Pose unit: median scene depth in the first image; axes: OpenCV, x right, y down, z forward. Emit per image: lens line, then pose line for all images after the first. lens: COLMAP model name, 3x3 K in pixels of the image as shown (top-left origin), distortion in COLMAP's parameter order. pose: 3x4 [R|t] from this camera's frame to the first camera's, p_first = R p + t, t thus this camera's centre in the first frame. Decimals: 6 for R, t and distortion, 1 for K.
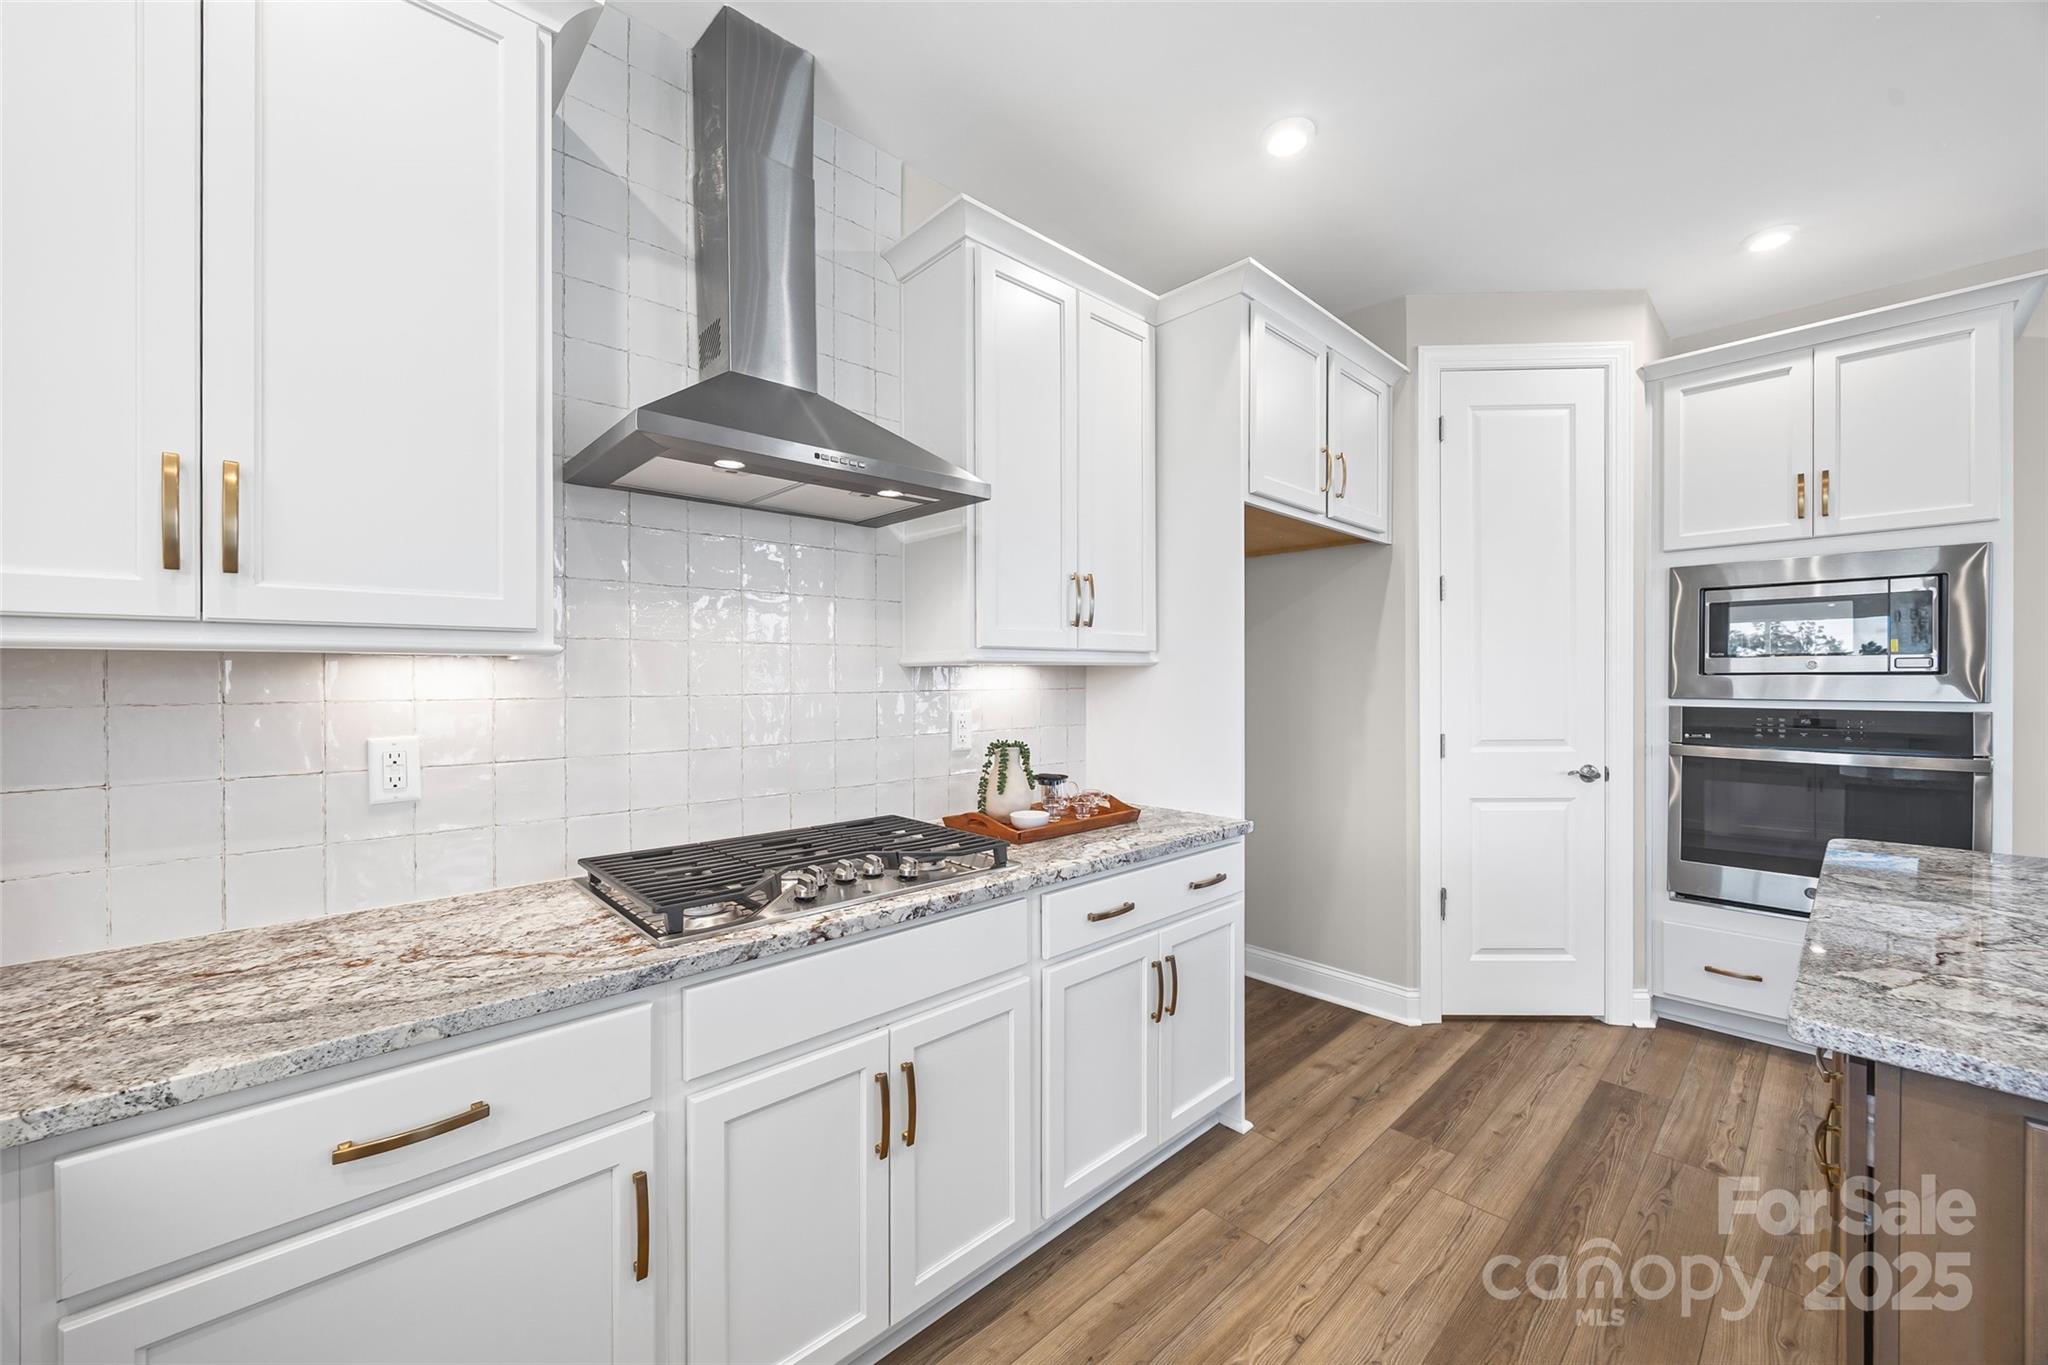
lens RADIAL K [[785.1, 0, 1018.5], [0, 785.1, 682.2], [0, 0, 1]] dist [-0.000218, -0.000029]
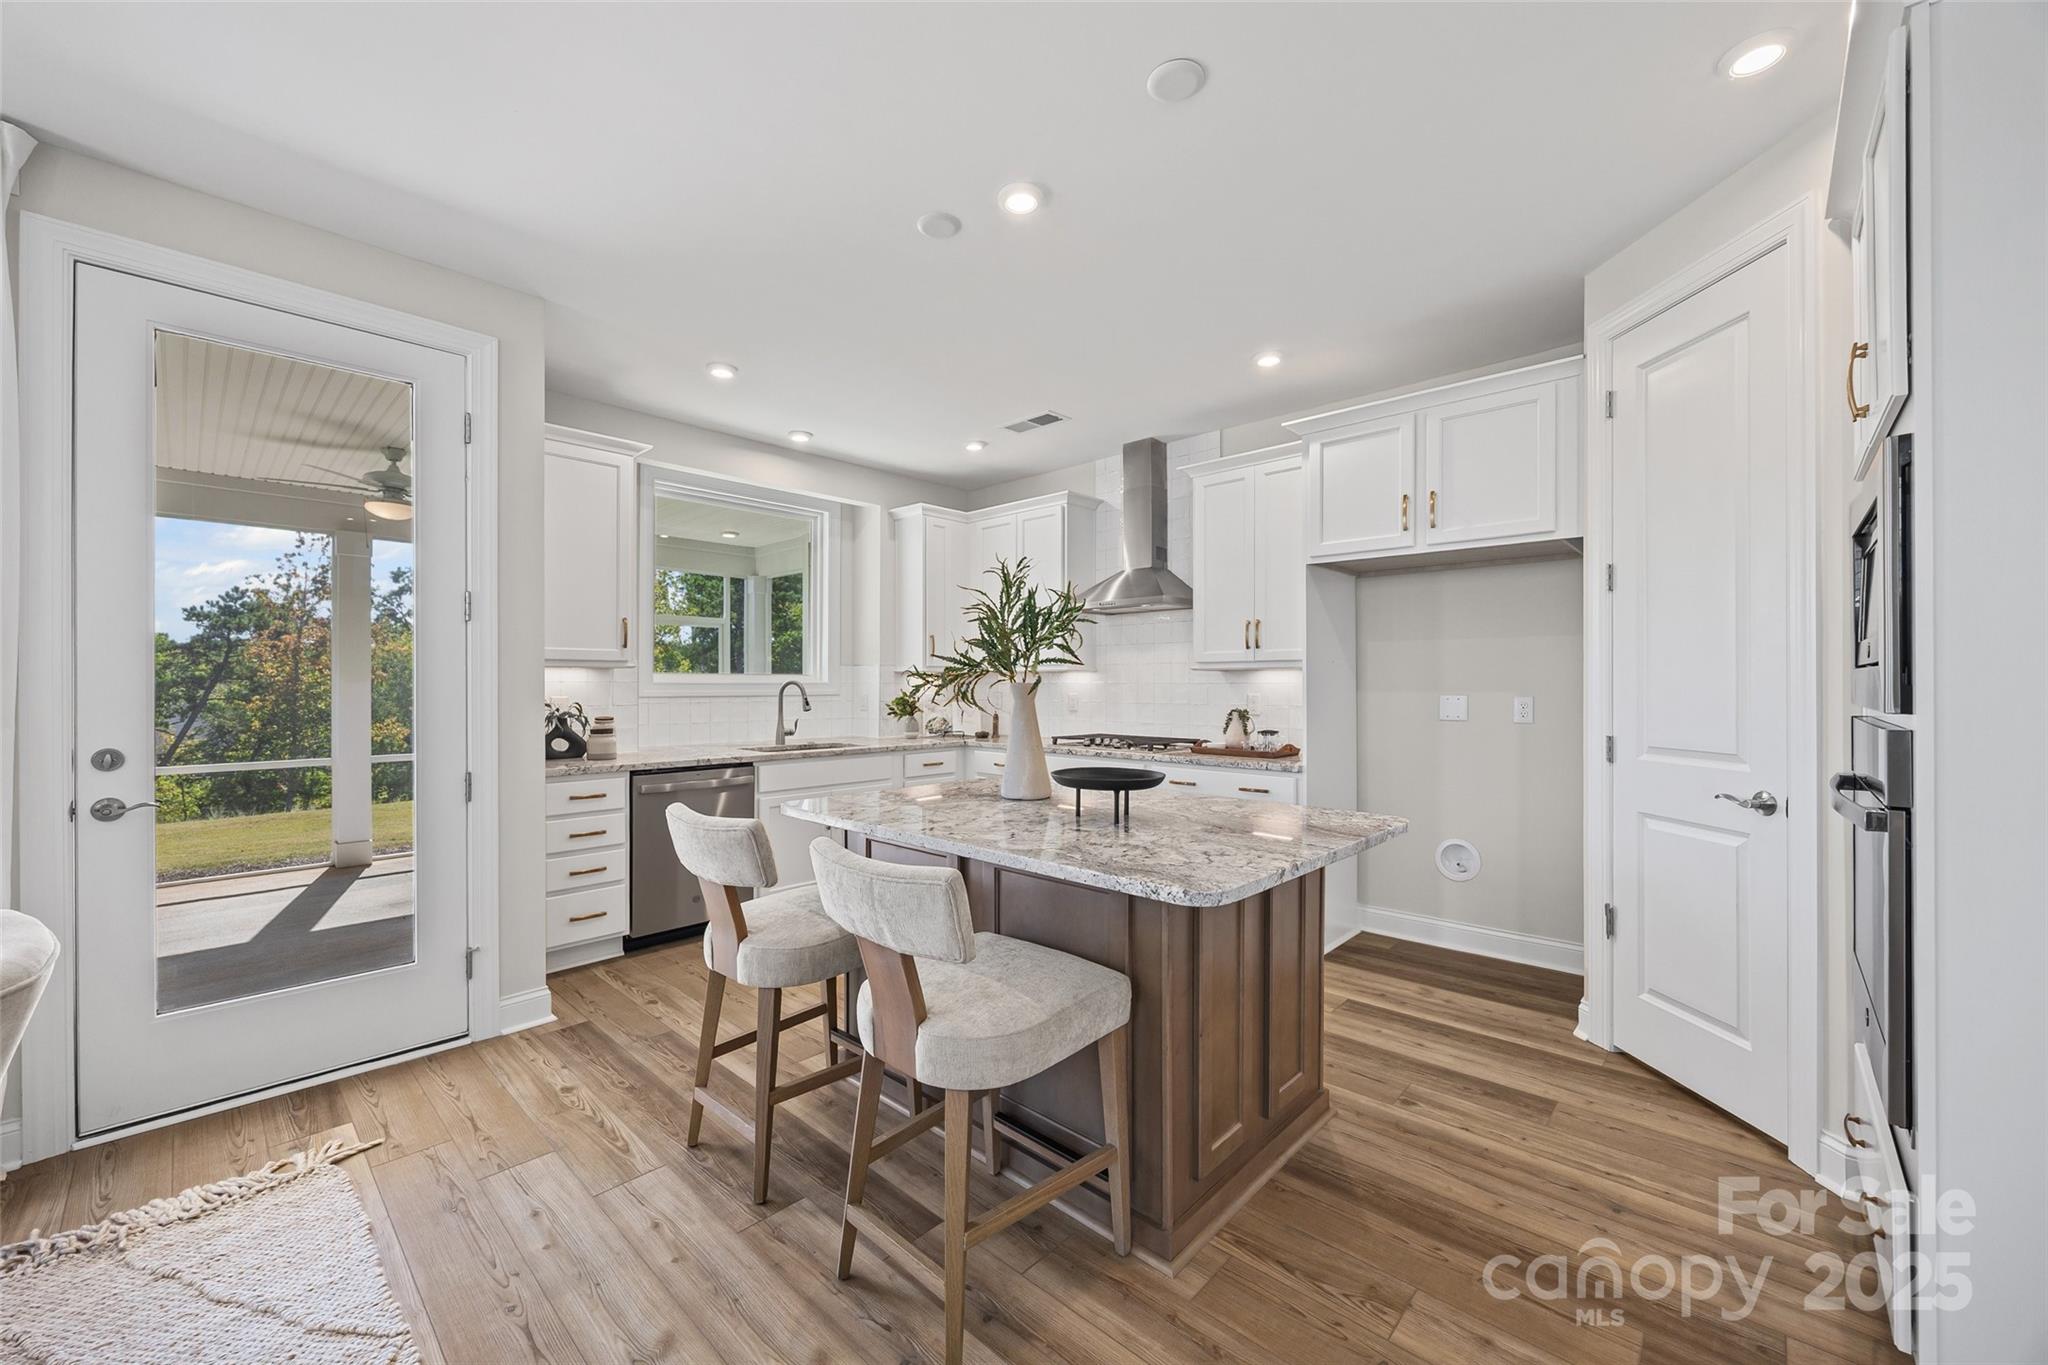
lens RADIAL K [[795.7, 0, 1024.0], [0, 795.7, 682.5], [0, 0, 1]] dist [-0.001462, -0.000435]
pose [[0.064183, 0.005001, -0.997926, 1.834025], [-0.004339, 0.999979, 0.004732, 0.002775], [0.997929, 0.004026, 0.064203, 0.332484]]
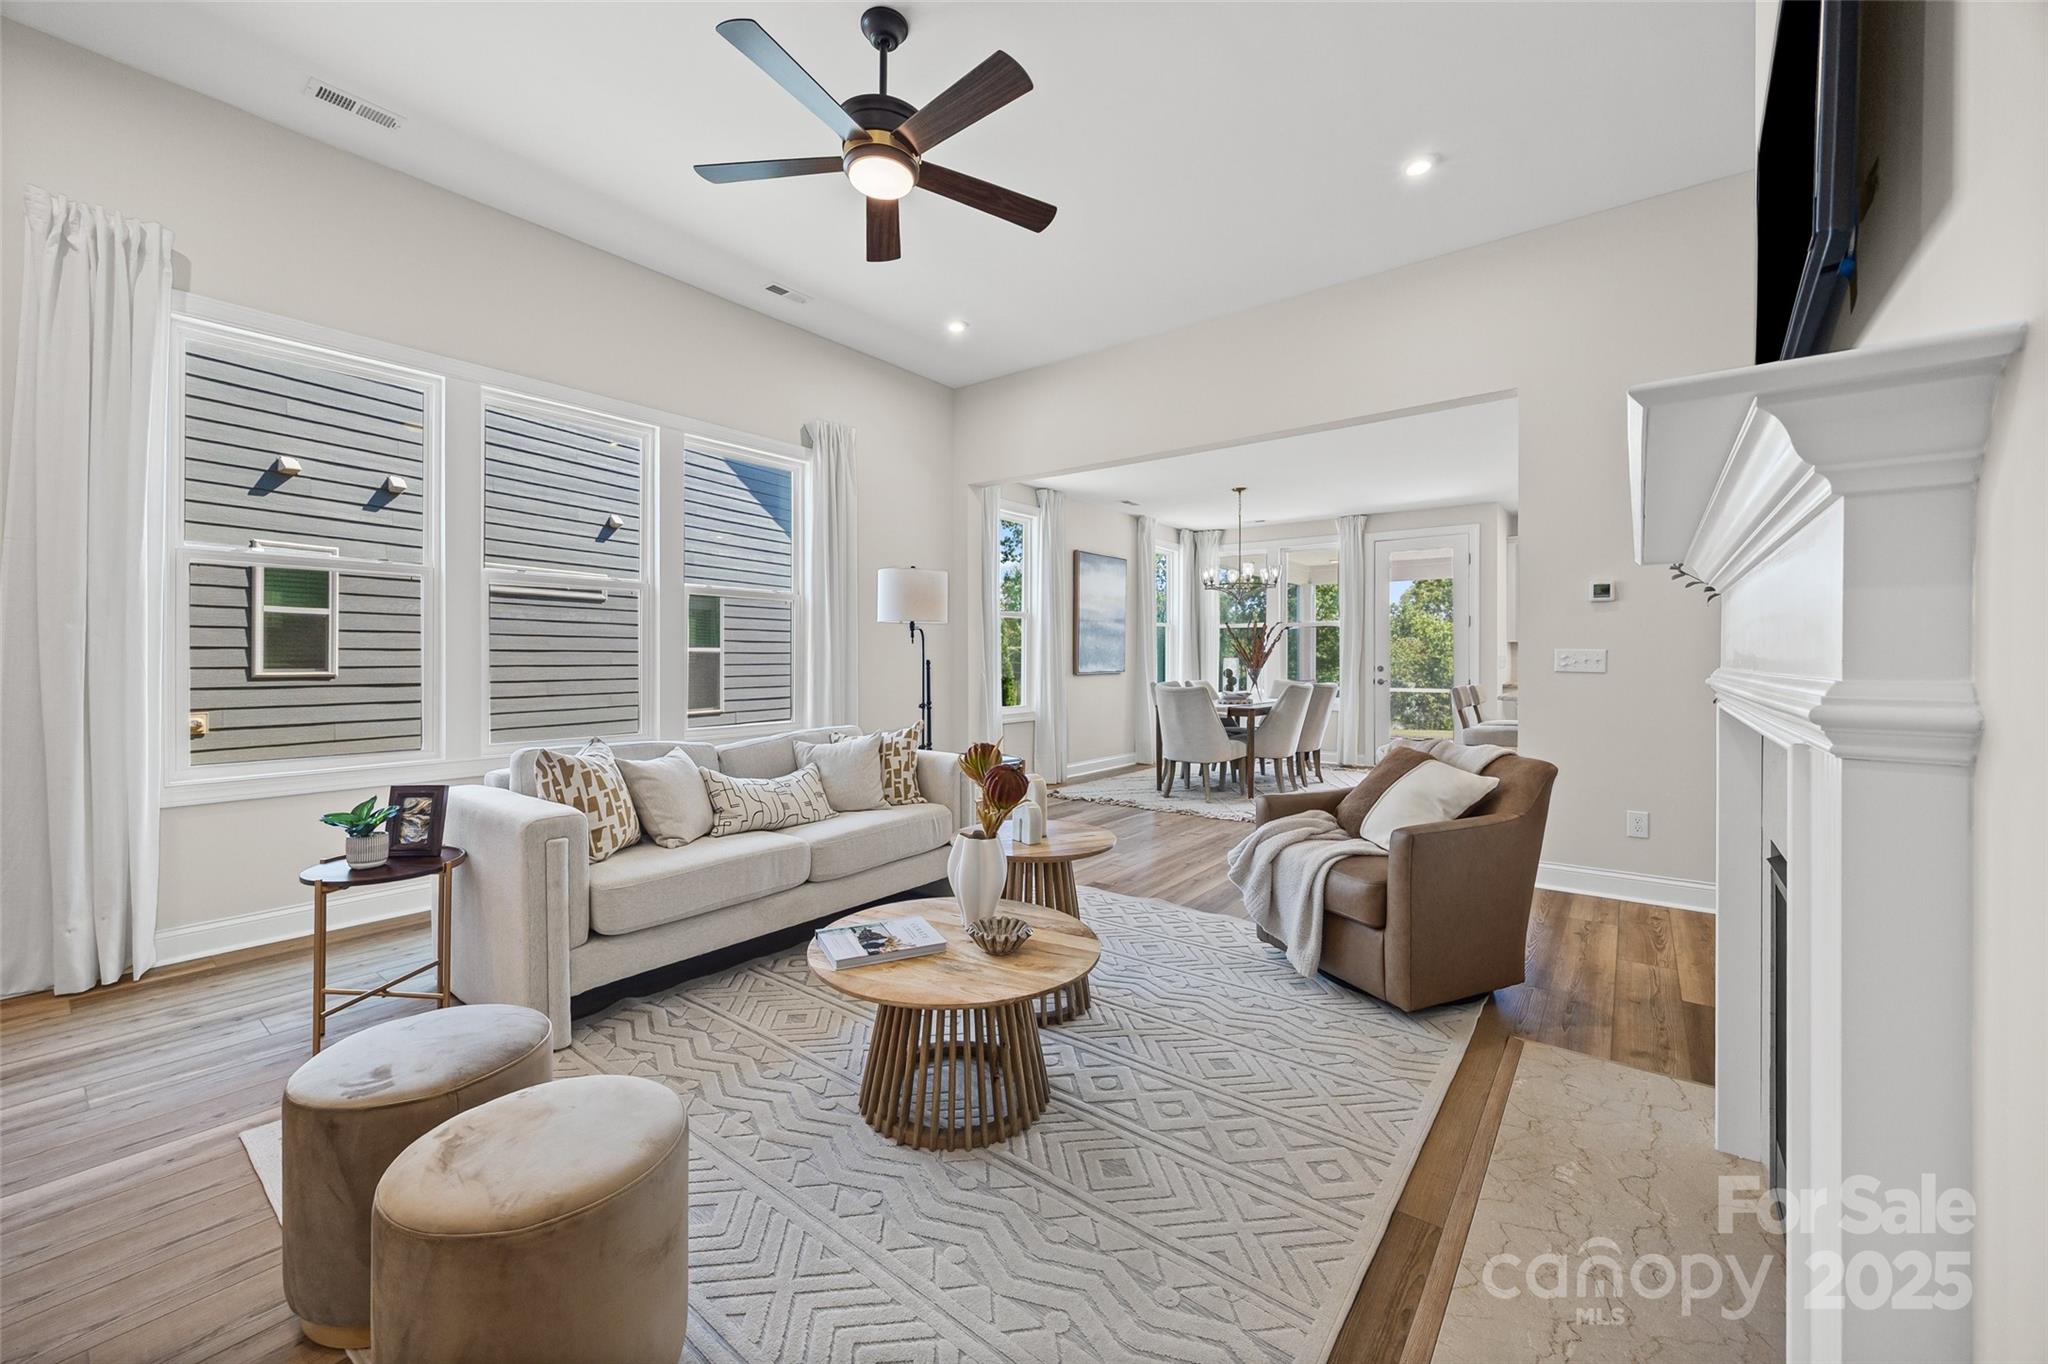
lens RADIAL K [[789.9, 0, 1000.8], [0, 789.9, 655.2], [0, 0, 1]] dist [-0.000065, -0.000015]
pose [[-0.989312, 0.001062, -0.145809, 3.101516], [0.001227, 0.999999, -0.001047, 0.045300], [0.145808, -0.001215, -0.989312, 2.693154]]
